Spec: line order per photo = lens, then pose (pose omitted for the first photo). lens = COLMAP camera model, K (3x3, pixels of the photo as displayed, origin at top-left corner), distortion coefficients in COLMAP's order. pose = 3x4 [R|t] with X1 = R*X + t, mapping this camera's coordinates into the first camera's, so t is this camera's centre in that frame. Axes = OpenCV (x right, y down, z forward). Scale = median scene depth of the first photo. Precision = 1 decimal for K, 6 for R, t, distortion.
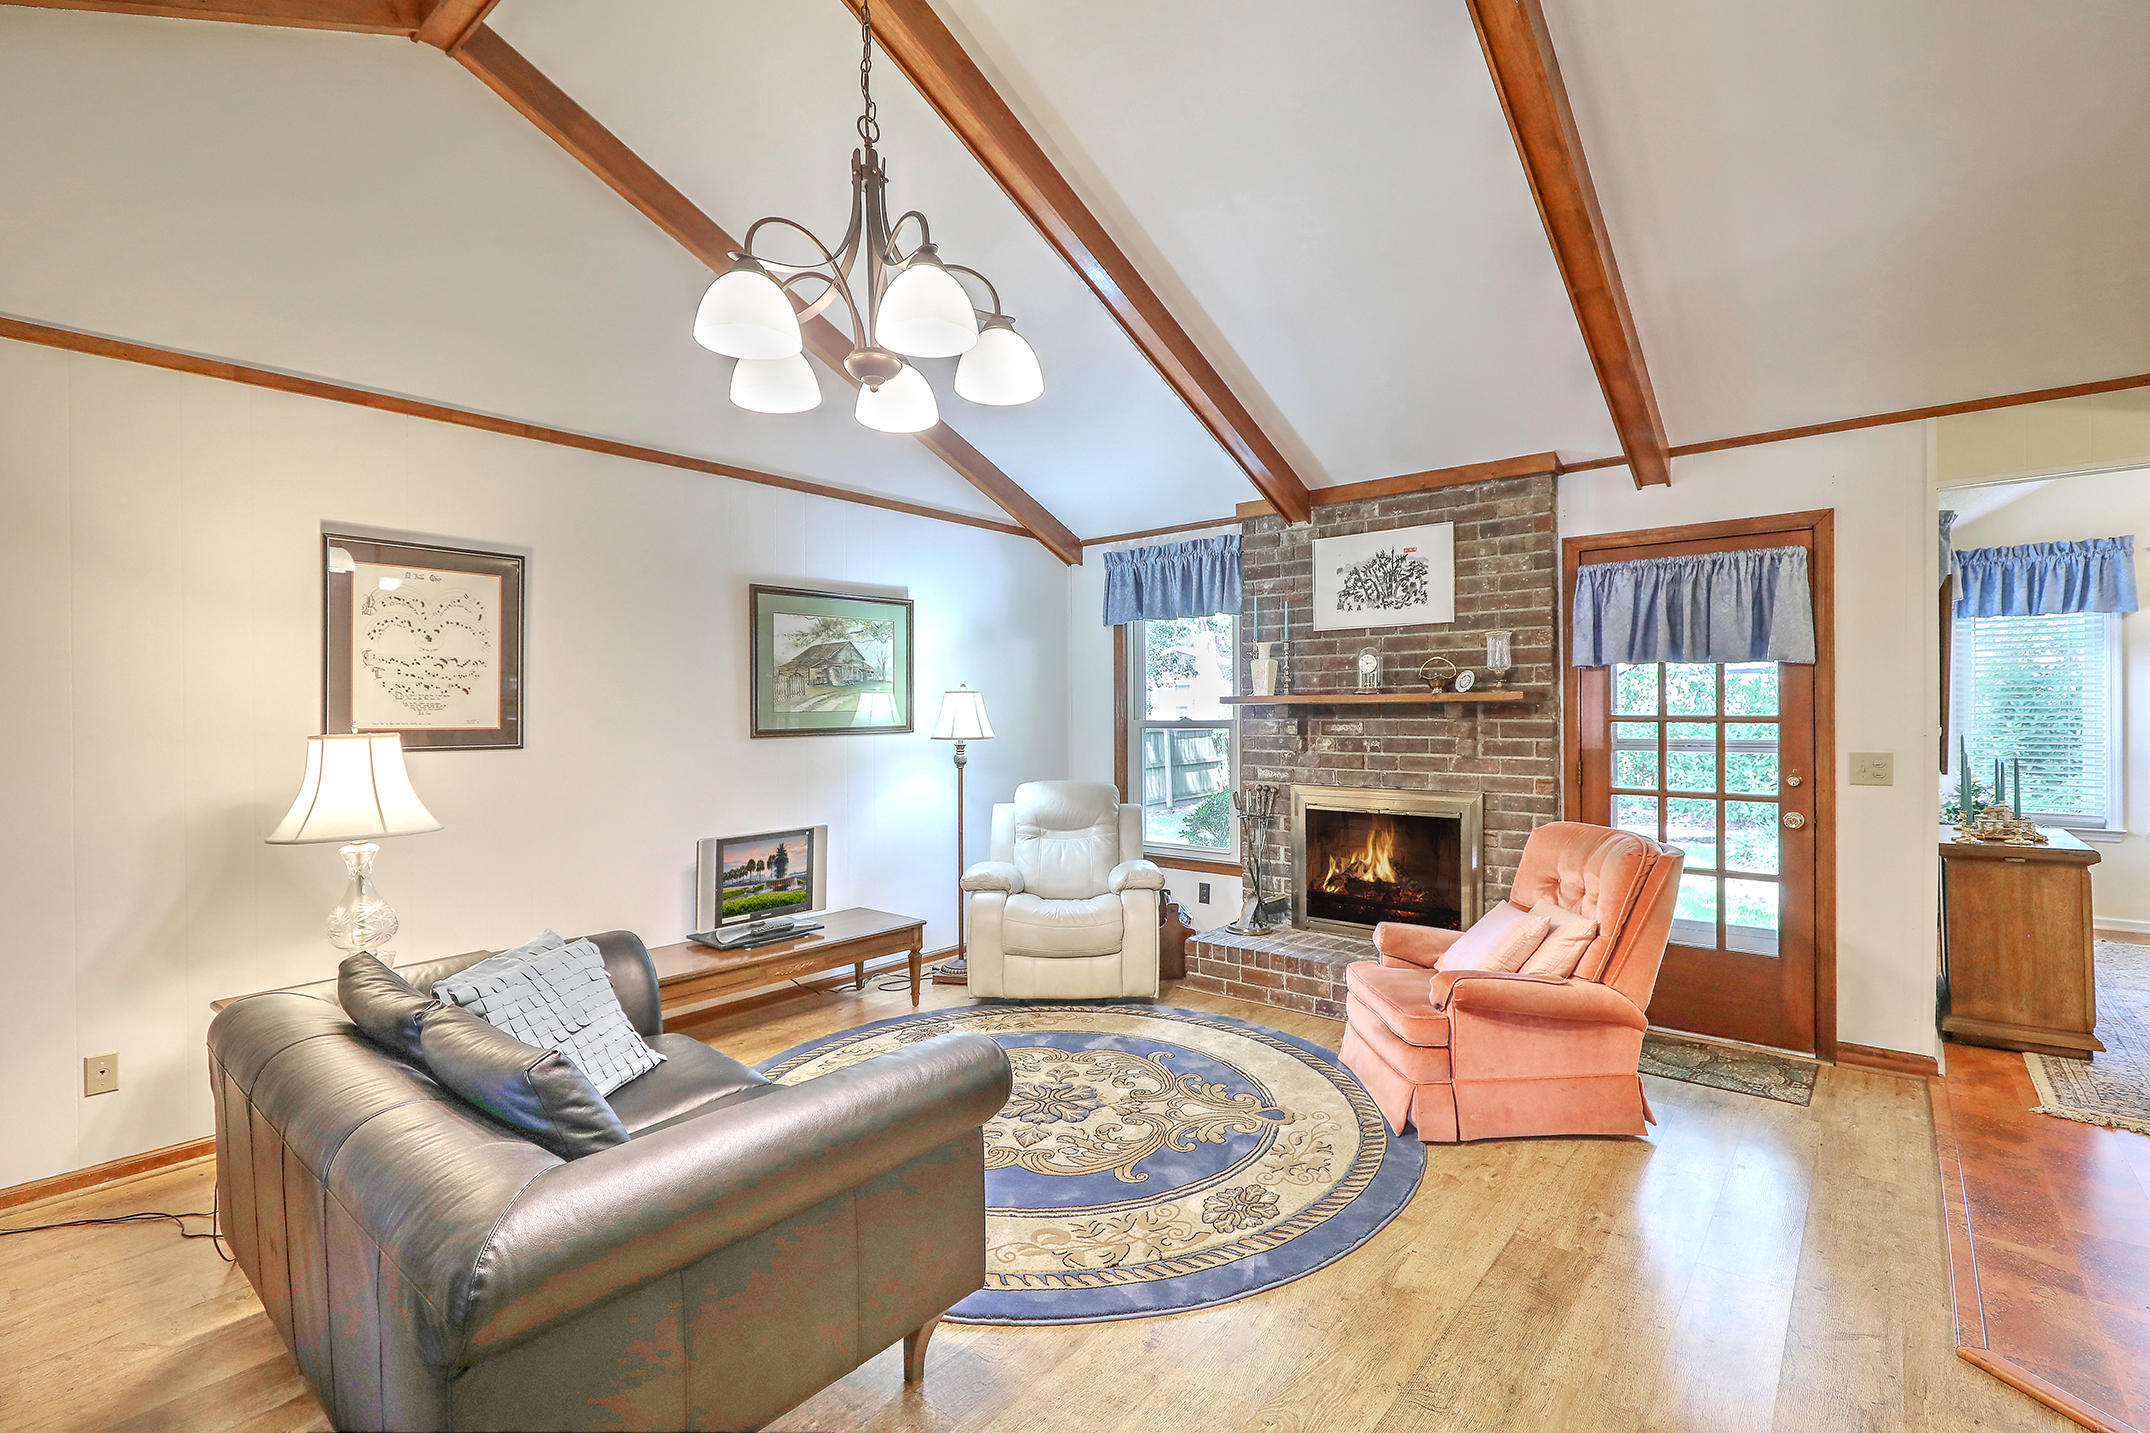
lens RADIAL K [[969.9, 0, 1079.4], [0, 969.9, 717.5], [0, 0, 1]] dist [0.001008, -0.000615]
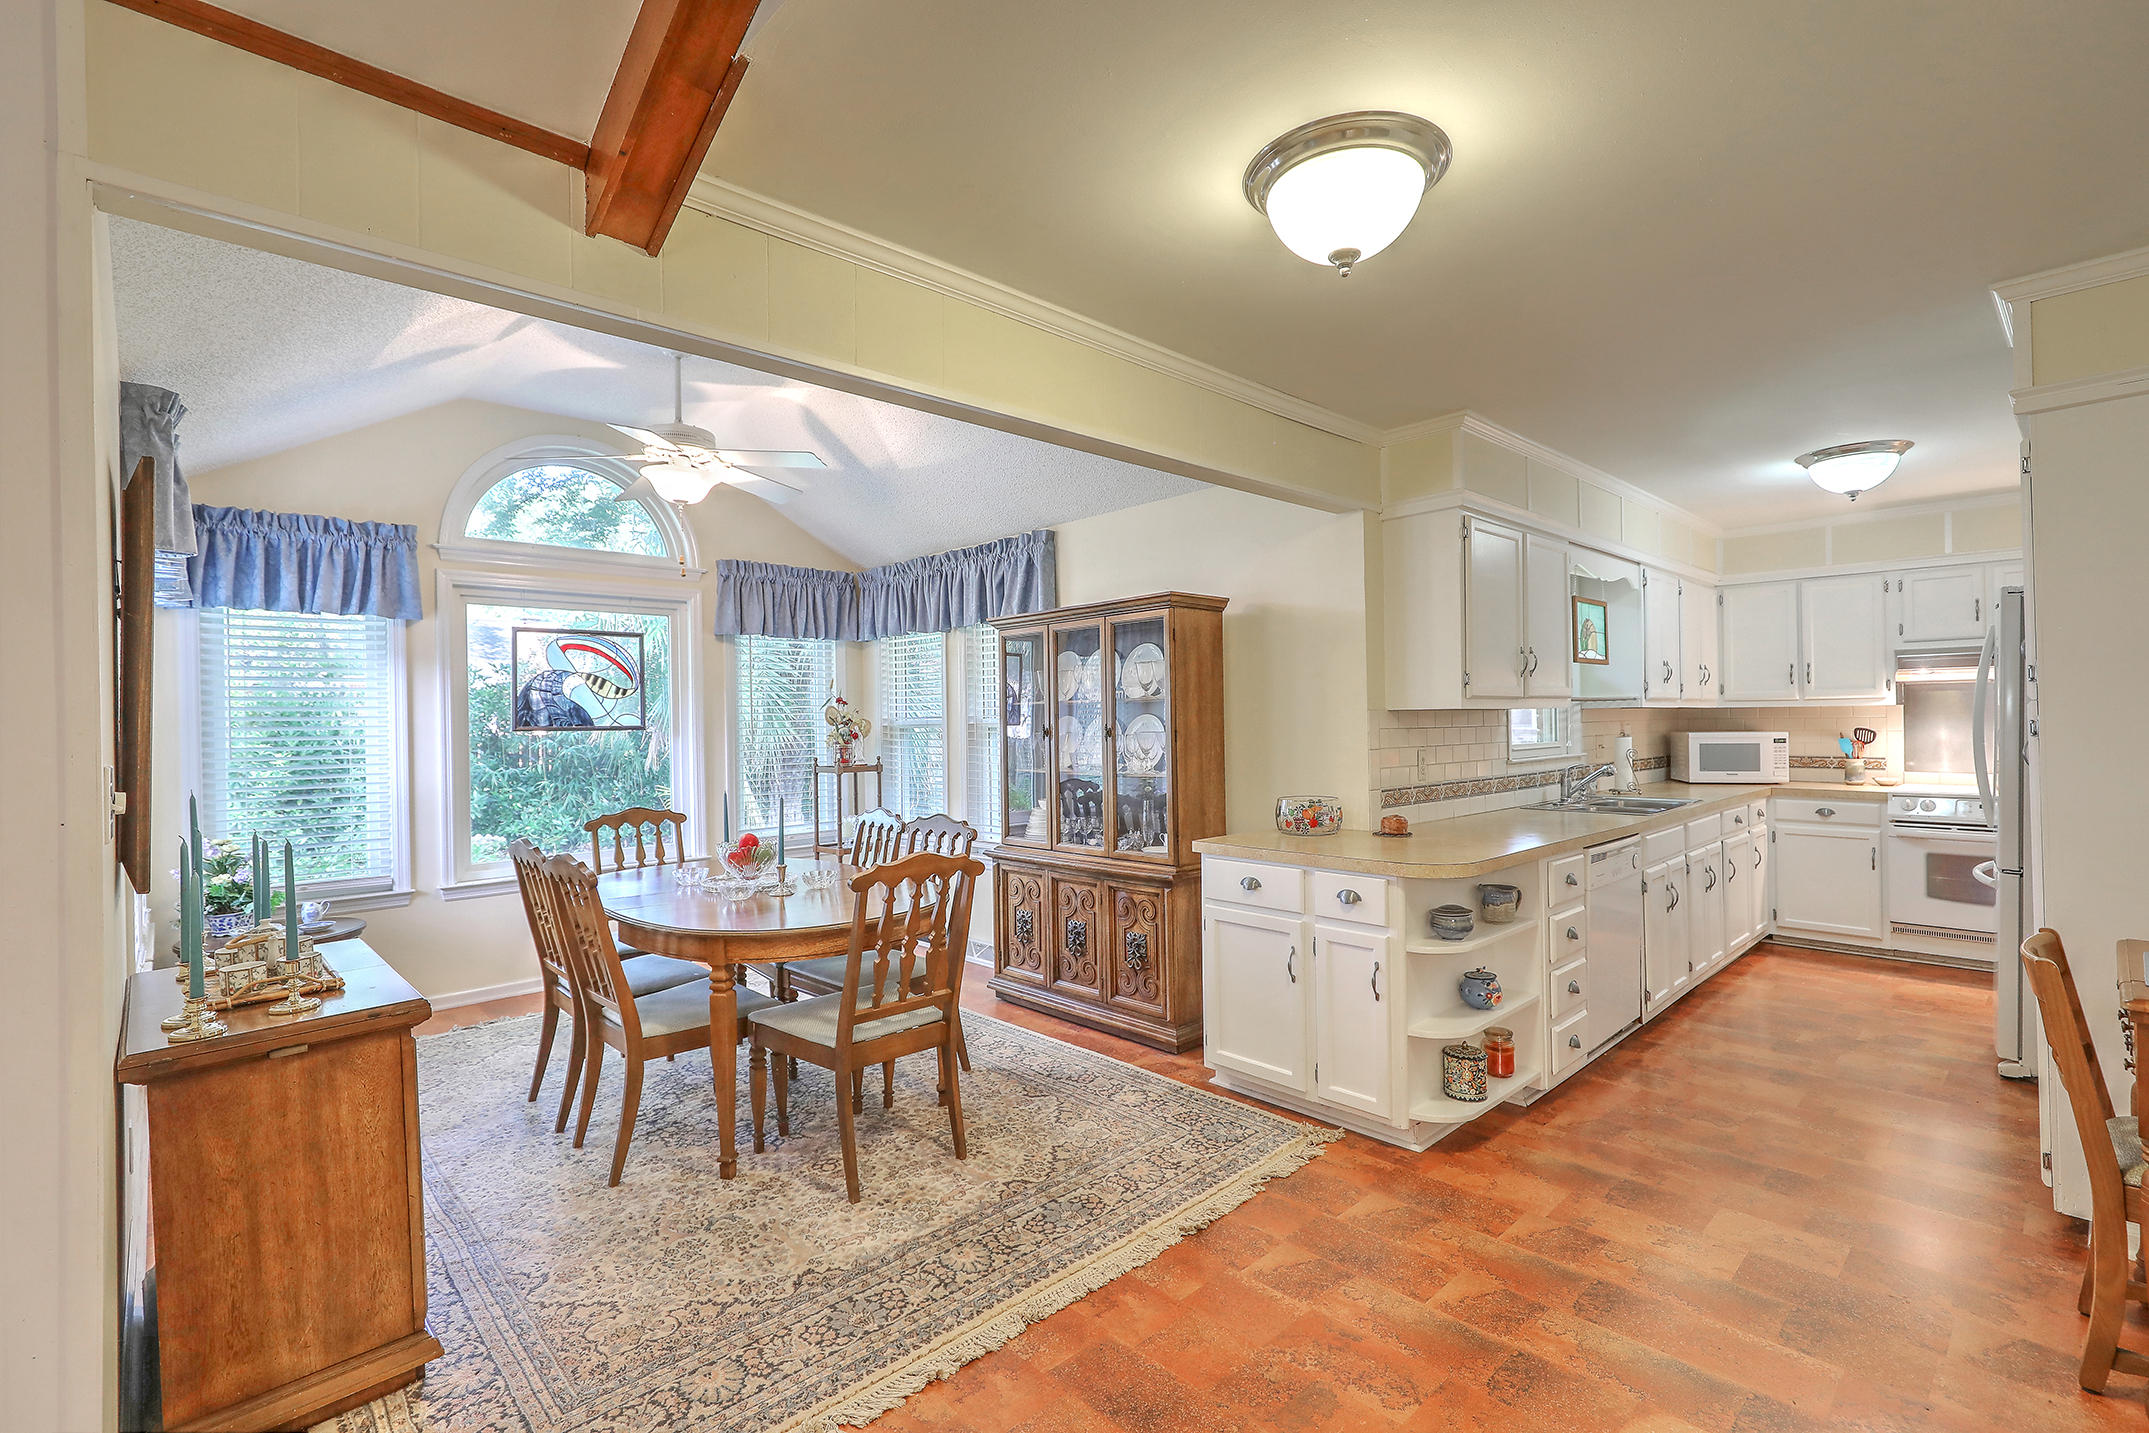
lens RADIAL K [[969.5, 0, 1078.9], [0, 969.5, 717.5], [0, 0, 1]] dist [0.001008, -0.000615]
pose [[0.117099, 0.007270, 0.993094, 0.397638], [0.023100, 0.999683, -0.010042, -0.007170], [-0.992852, 0.024116, 0.116894, 0.412247]]
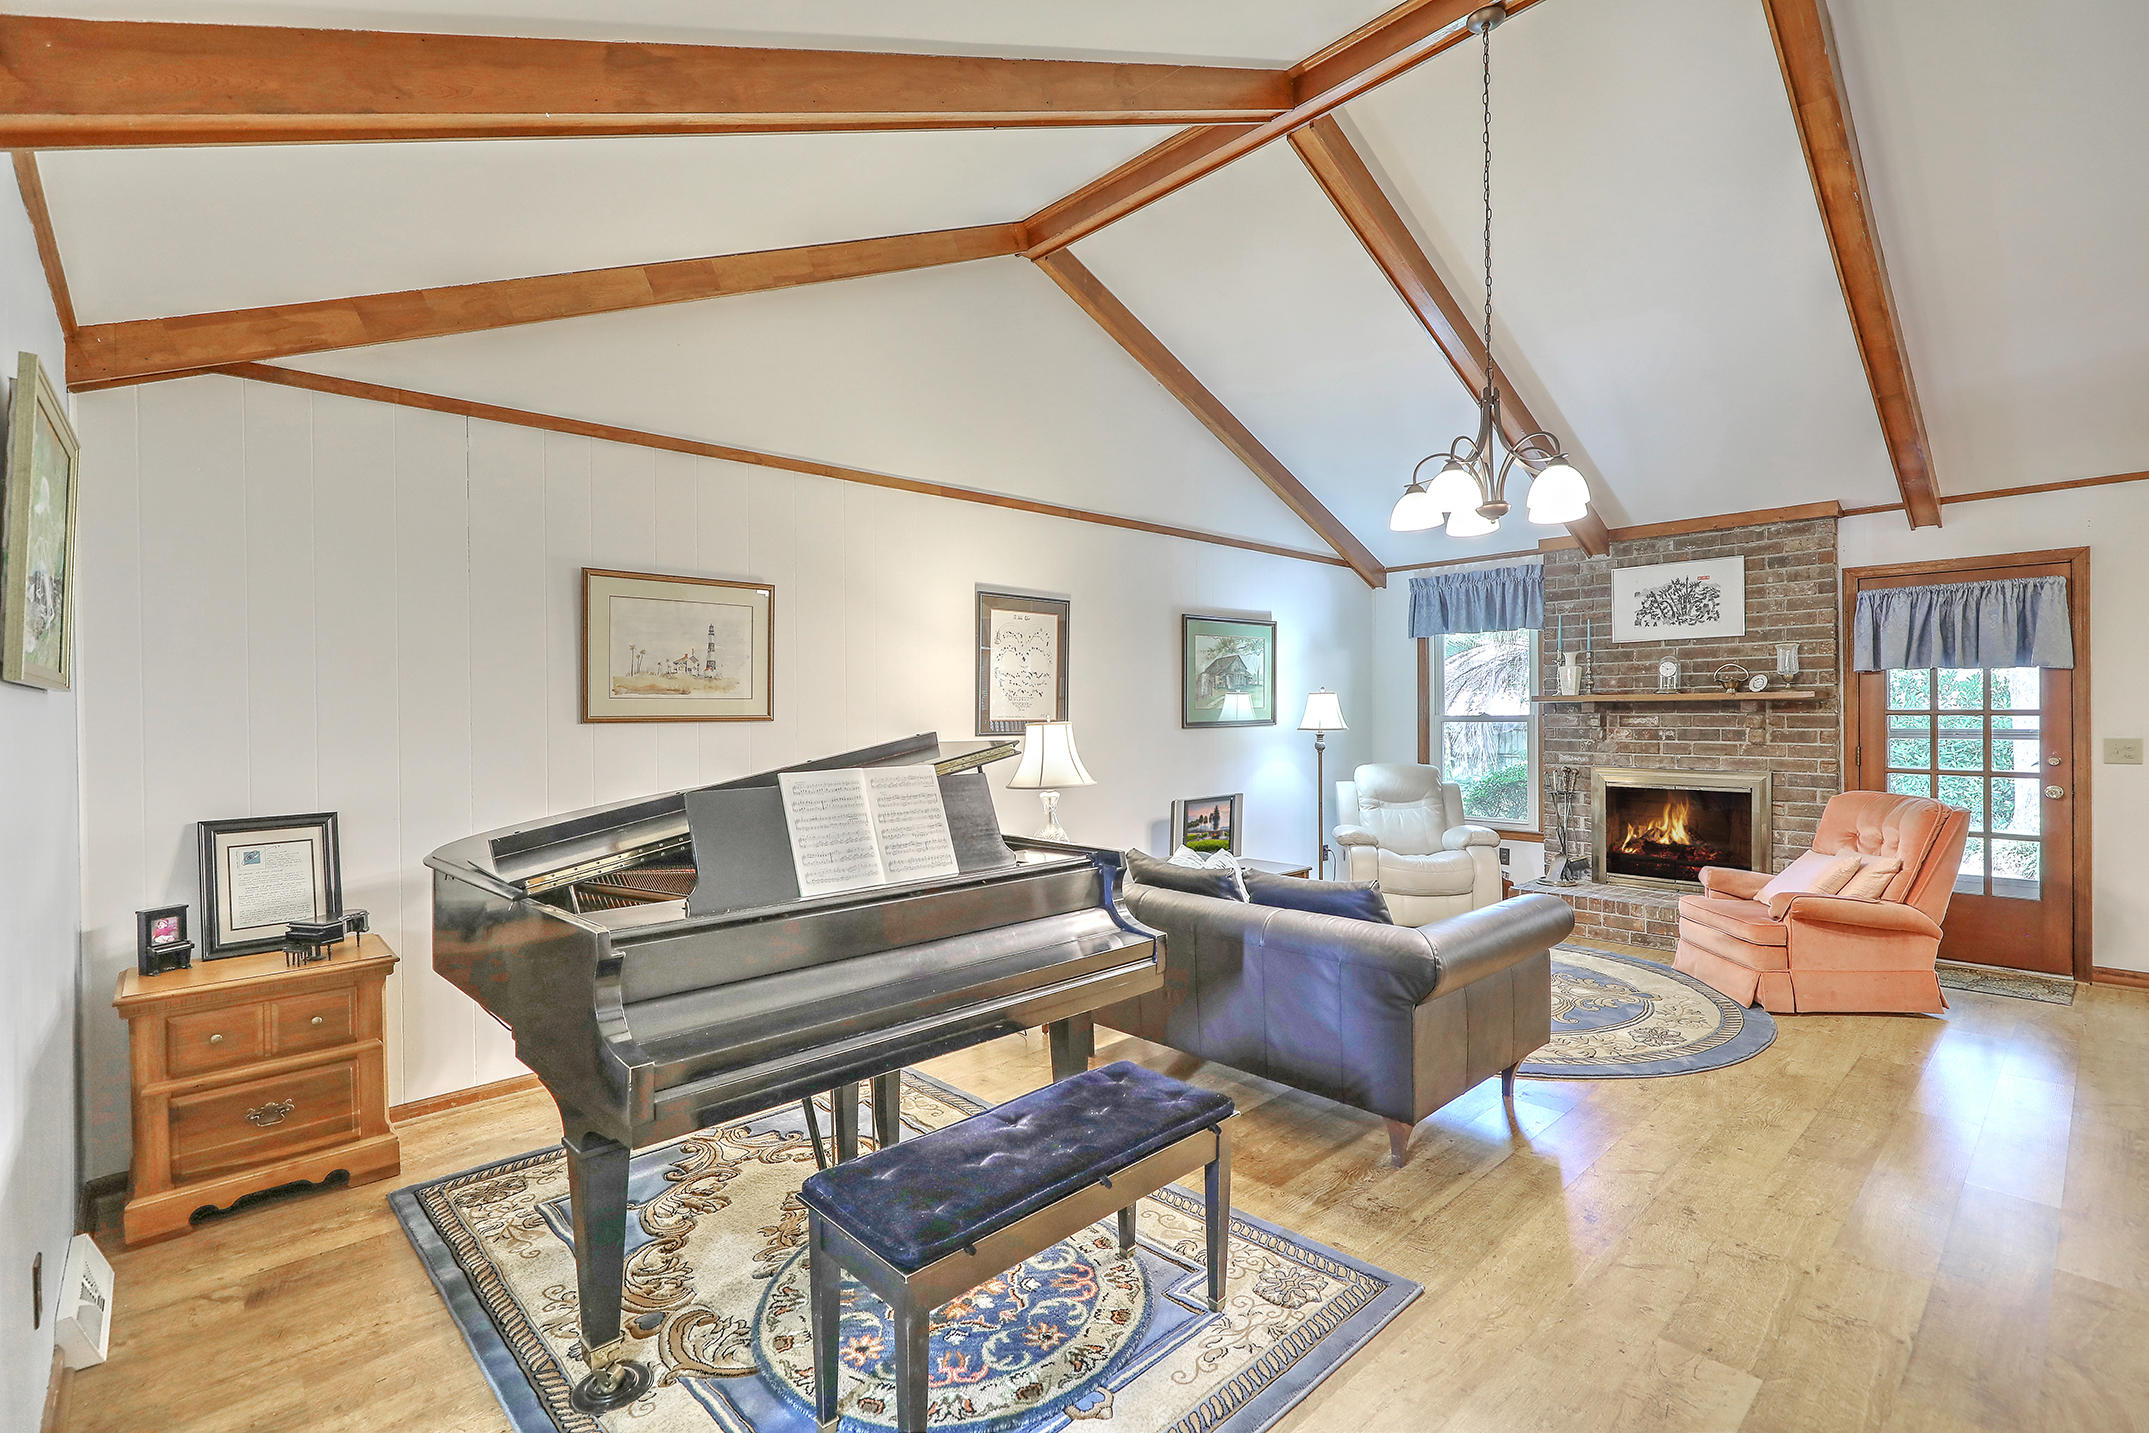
lens RADIAL K [[975.3, 0, 1074.5], [0, 975.3, 716.5], [0, 0, 1]] dist [-0.000259, -0.000419]
pose [[0.992036, -0.001136, -0.125948, -0.320851], [0.001084, 0.999999, -0.000477, 0.005563], [0.125949, 0.000337, 0.992037, -0.365311]]
